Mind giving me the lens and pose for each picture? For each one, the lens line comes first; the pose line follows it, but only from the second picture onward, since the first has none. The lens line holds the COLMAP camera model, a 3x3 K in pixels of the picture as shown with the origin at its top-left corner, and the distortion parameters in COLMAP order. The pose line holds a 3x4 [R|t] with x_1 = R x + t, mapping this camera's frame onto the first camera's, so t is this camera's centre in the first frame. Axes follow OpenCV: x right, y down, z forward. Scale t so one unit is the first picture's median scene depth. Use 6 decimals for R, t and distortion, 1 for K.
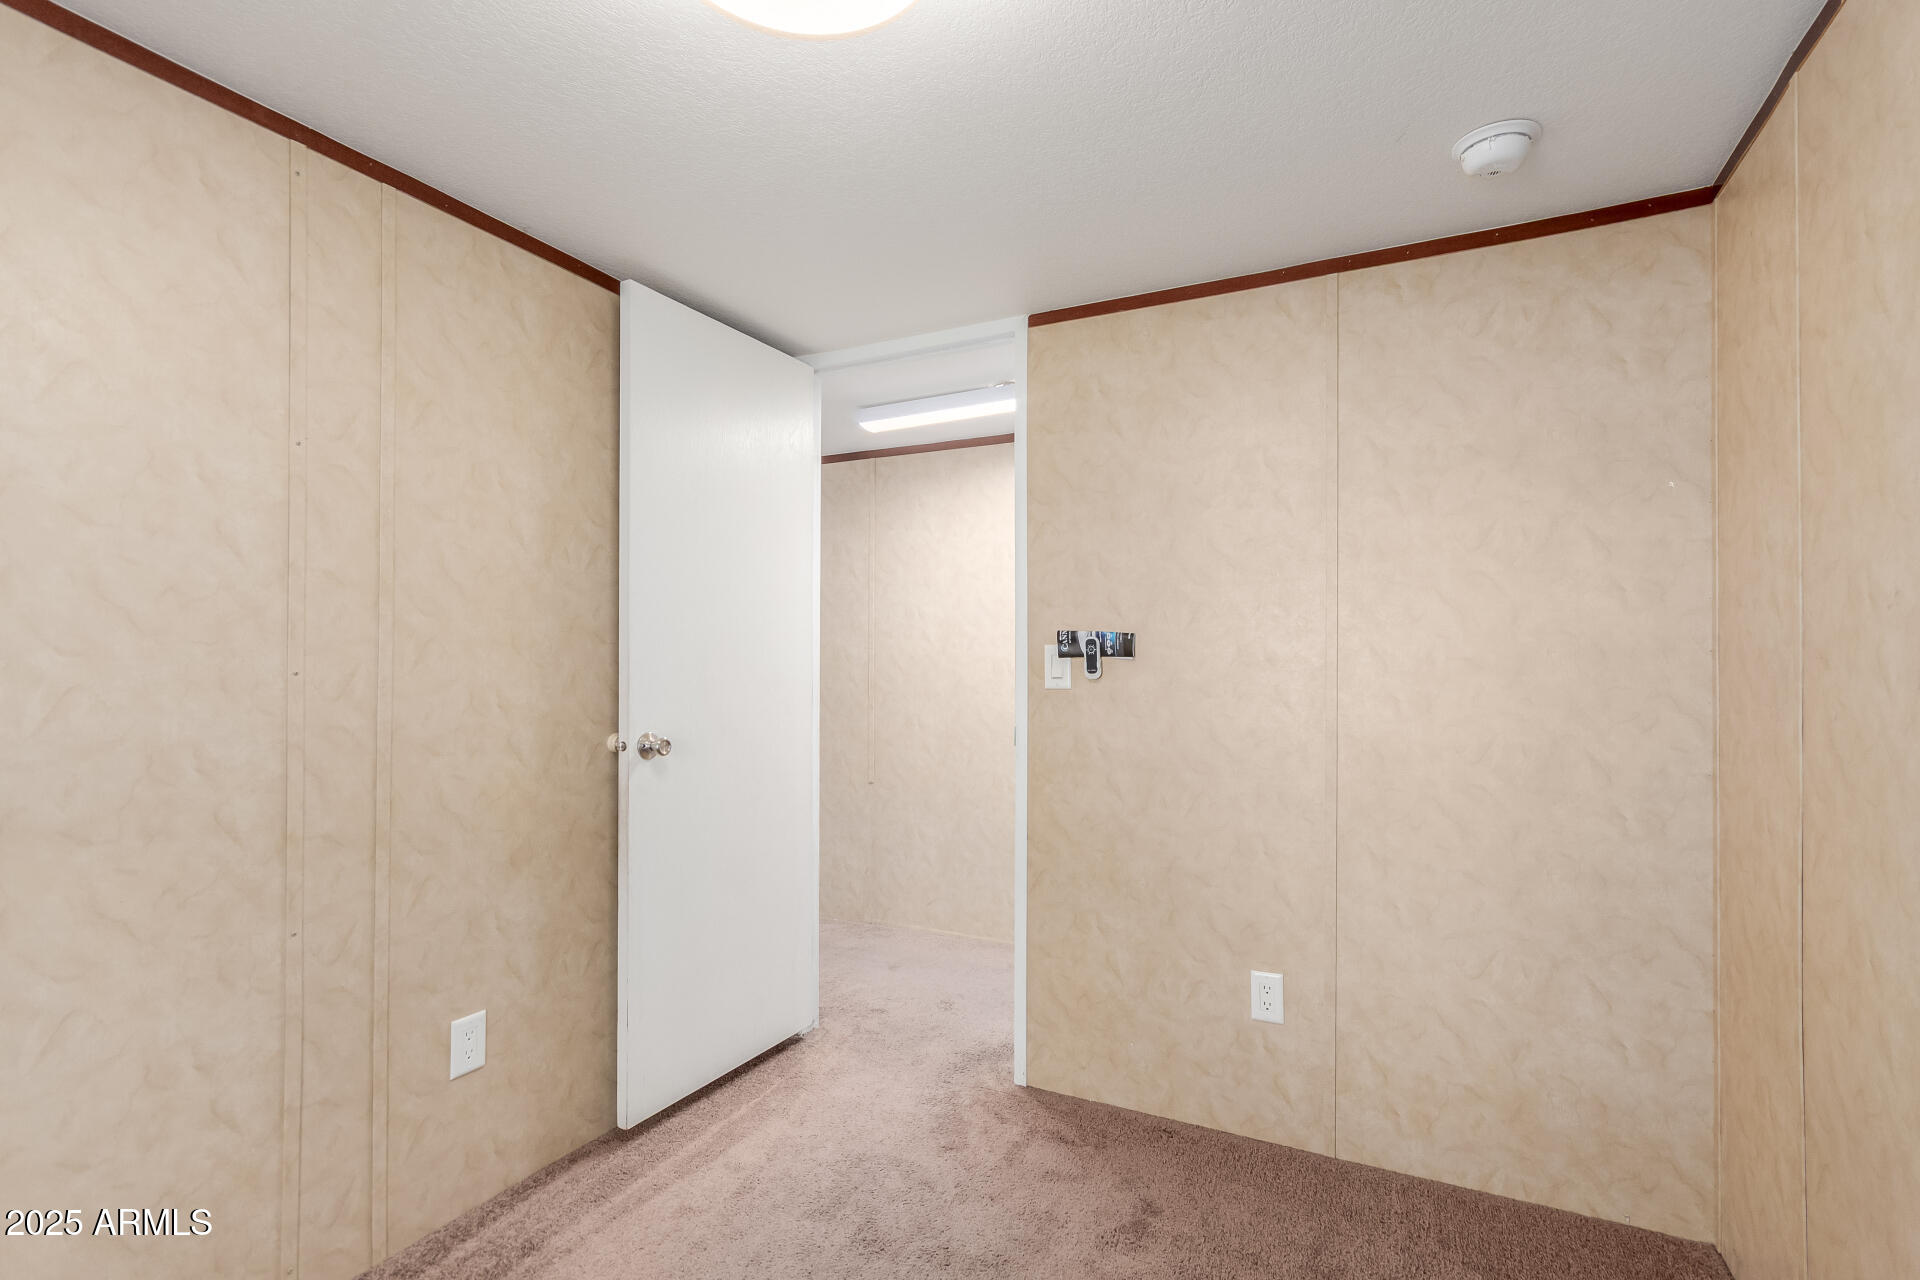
lens RADIAL K [[894.1, 0, 963.1], [0, 894.1, 659.0], [0, 0, 1]] dist [0.000715, 0.001222]
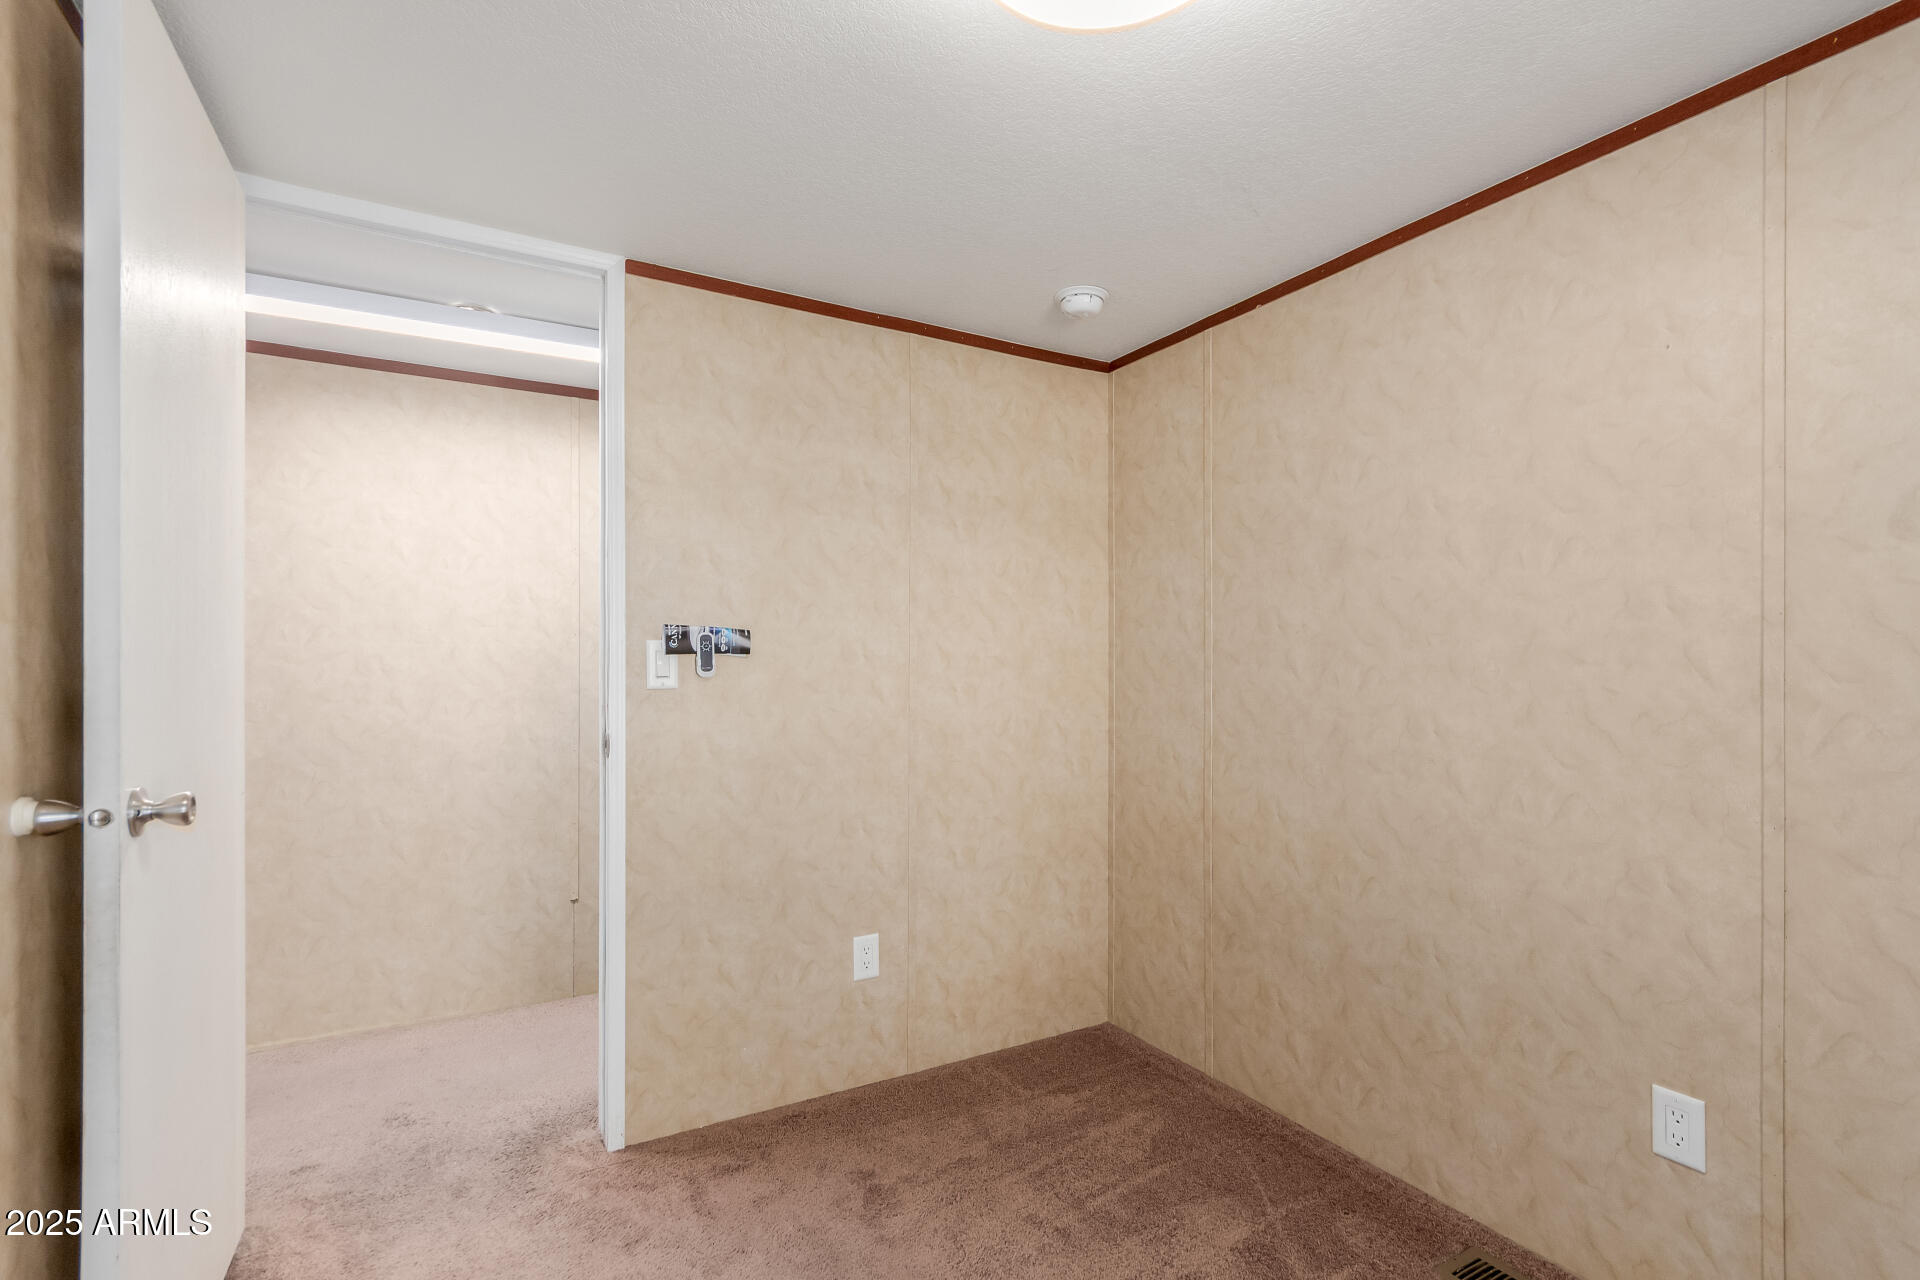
lens RADIAL K [[894.1, 0, 963.1], [0, 894.1, 659.0], [0, 0, 1]] dist [0.000715, 0.001222]
pose [[0.547569, 0.001016, 0.836760, -0.537977], [-0.004916, 0.999986, 0.002003, -0.000036], [-0.836746, -0.005210, 0.547566, 0.284420]]
